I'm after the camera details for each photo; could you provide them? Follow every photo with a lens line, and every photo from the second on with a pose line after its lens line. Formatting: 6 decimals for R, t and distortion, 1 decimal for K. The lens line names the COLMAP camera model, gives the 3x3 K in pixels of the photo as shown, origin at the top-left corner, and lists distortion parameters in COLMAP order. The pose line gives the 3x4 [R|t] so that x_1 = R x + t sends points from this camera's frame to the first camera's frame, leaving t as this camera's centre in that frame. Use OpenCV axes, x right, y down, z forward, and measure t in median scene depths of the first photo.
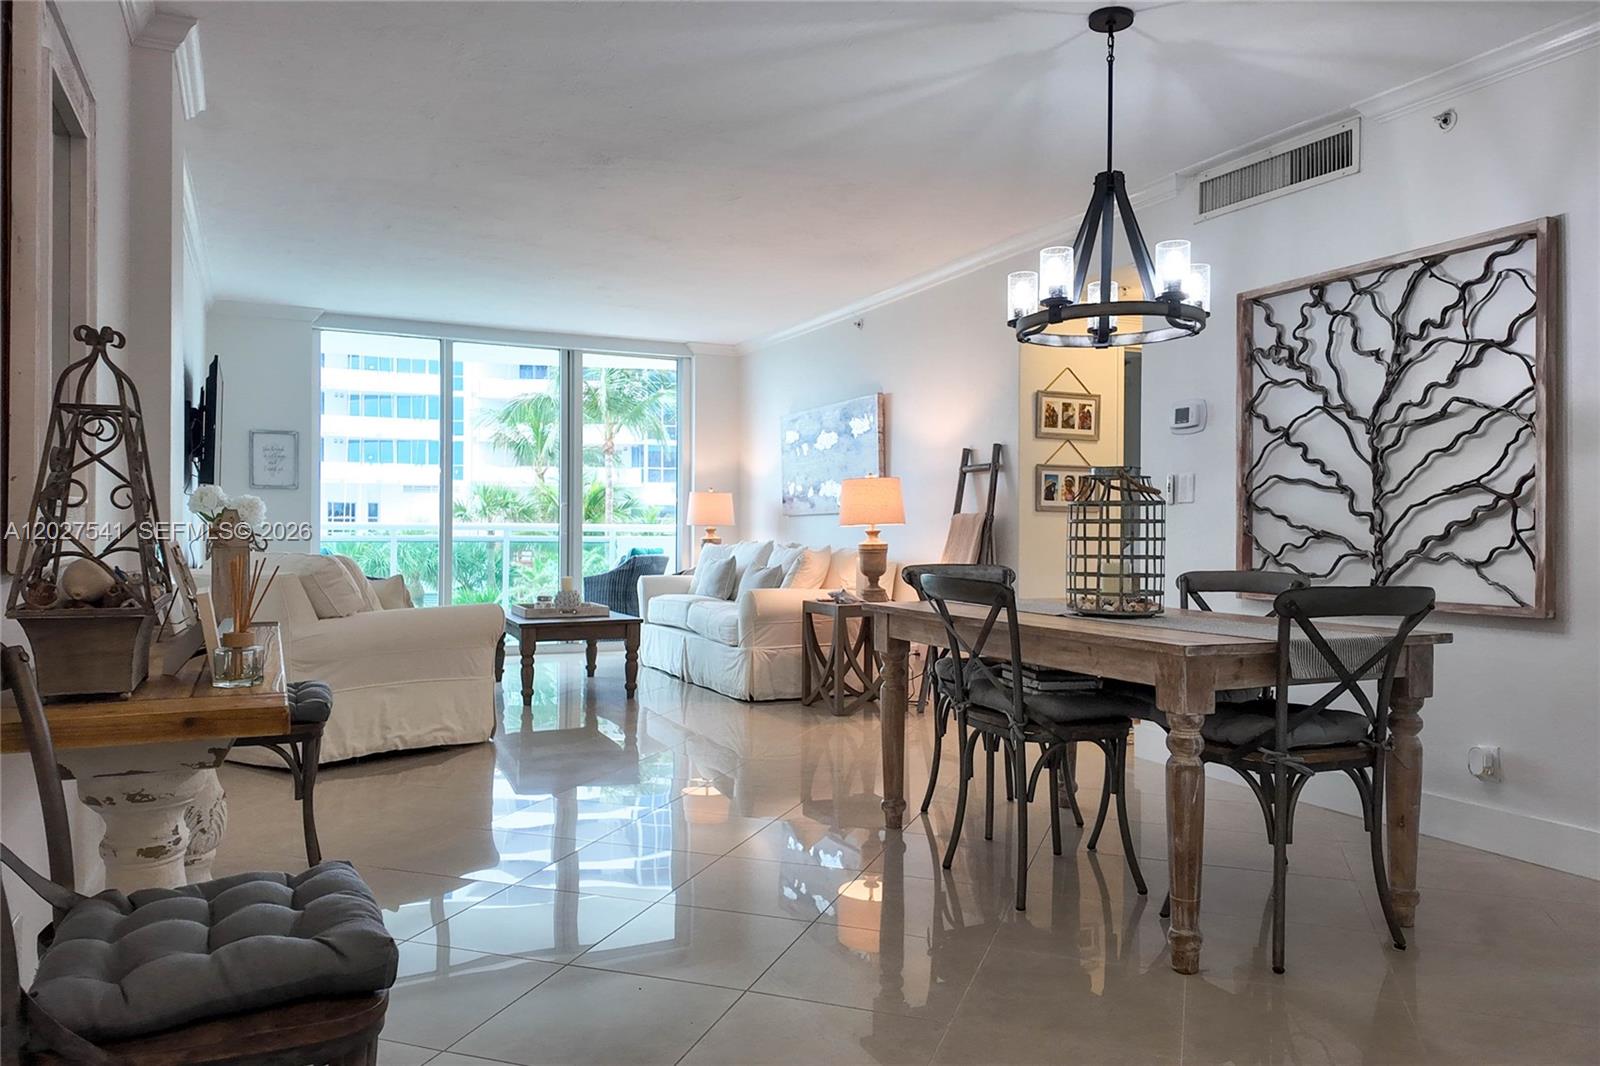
lens RADIAL K [[1108.9, 0, 803.0], [0, 1108.9, 525.5], [0, 0, 1]] dist [0.074677, -0.095294]
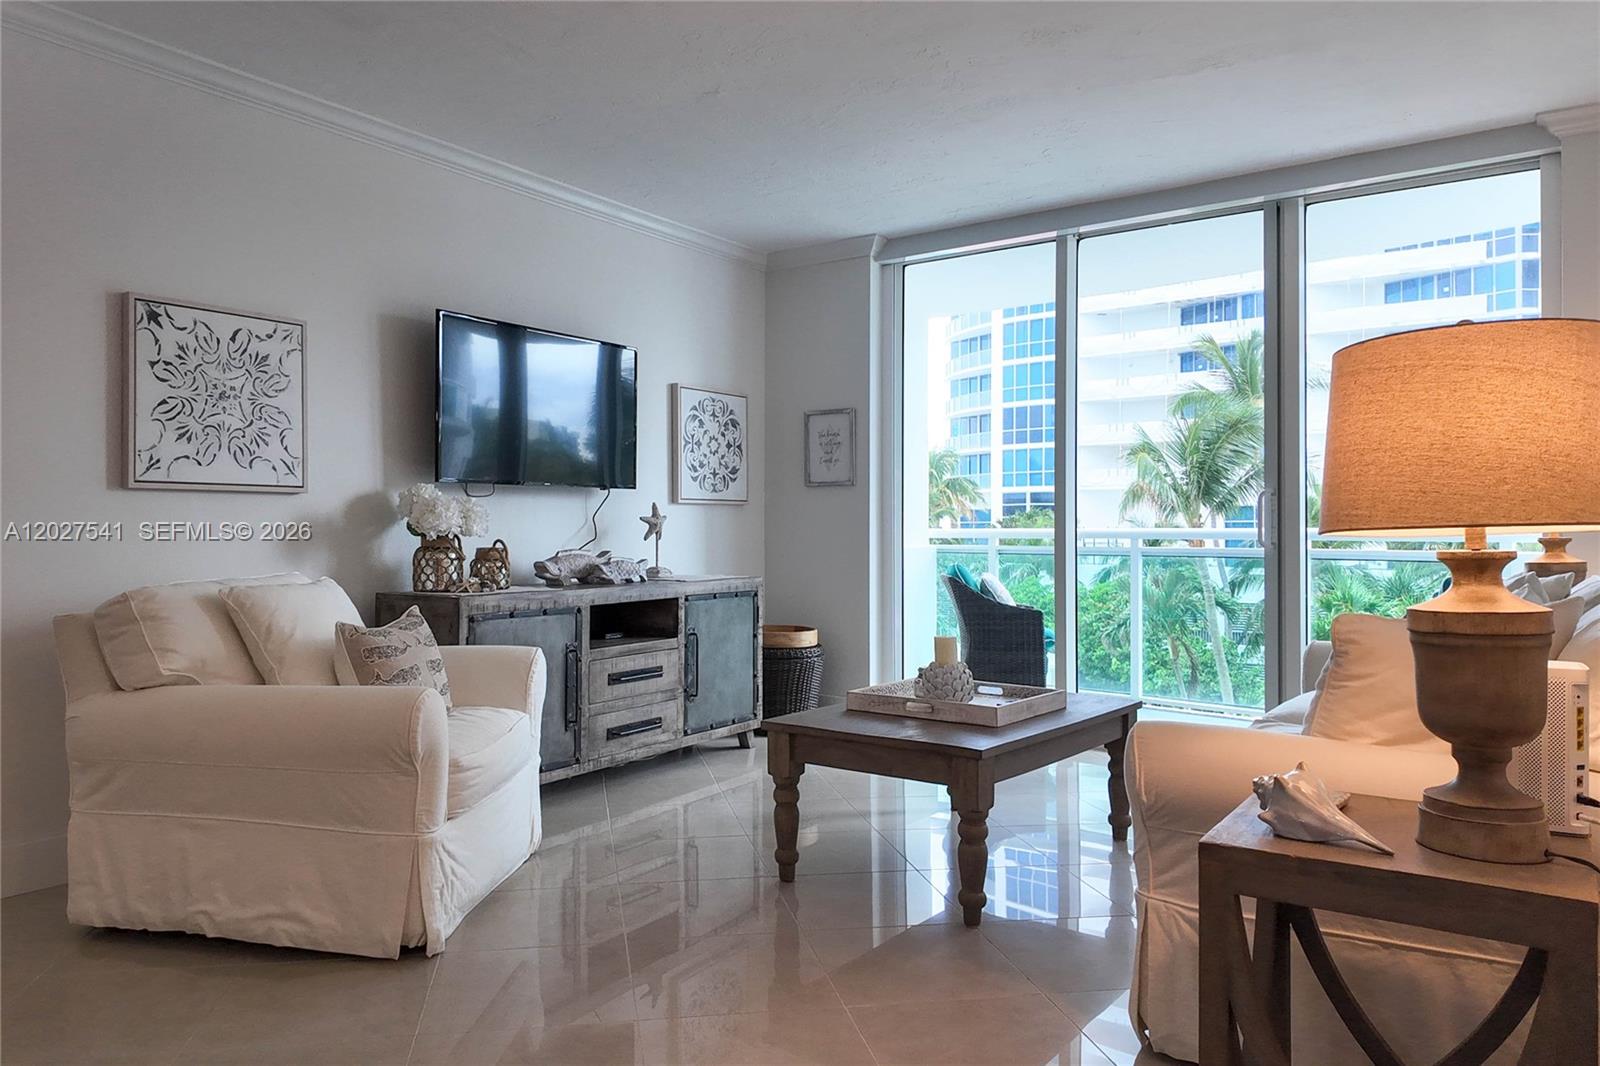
lens RADIAL K [[1108.9, 0, 746.0], [0, 1108.9, 532.5], [0, 0, 1]] dist [0.074677, -0.095294]
pose [[0.471446, -0.005355, -0.881879, 0.294387], [0.006047, 0.999978, -0.002840, 0.000410], [0.881874, -0.003993, 0.471468, 1.068876]]
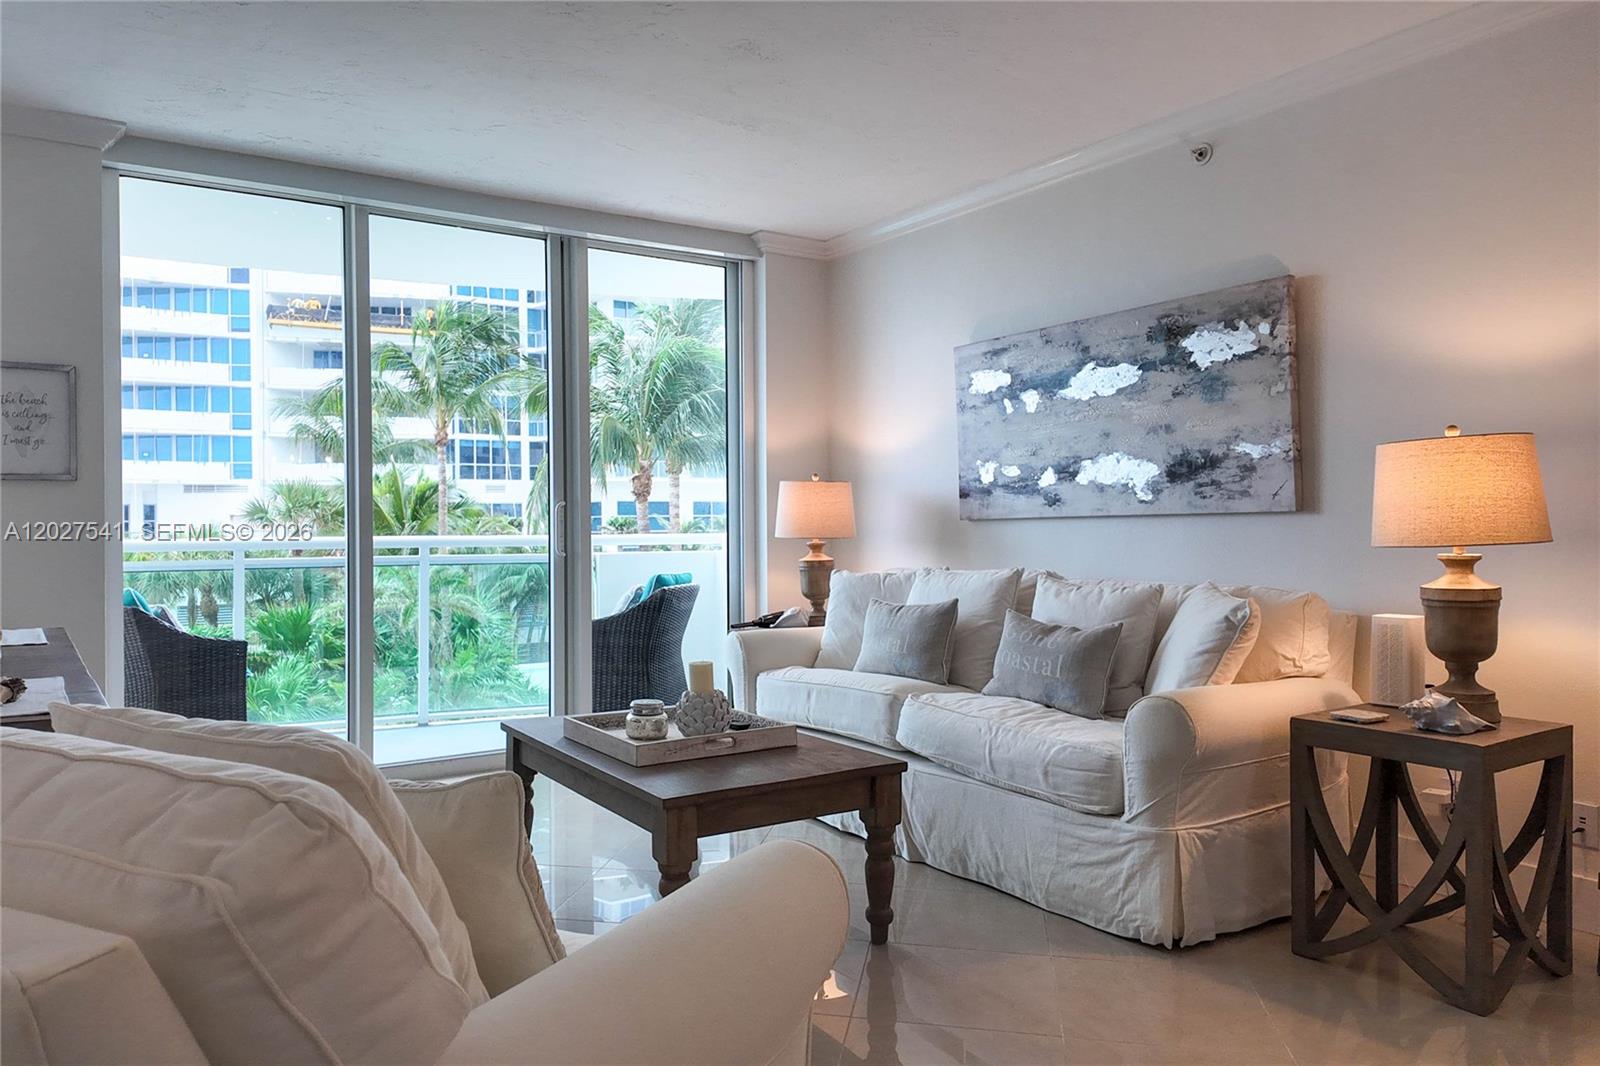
lens RADIAL K [[1108.9, 0, 727.4], [0, 1108.9, 529.2], [0, 0, 1]] dist [0.074677, -0.095294]
pose [[0.993748, -0.014131, 0.110750, -0.394037], [0.013388, 0.999883, 0.007444, -0.019367], [-0.110842, -0.005914, 0.993820, 0.848809]]
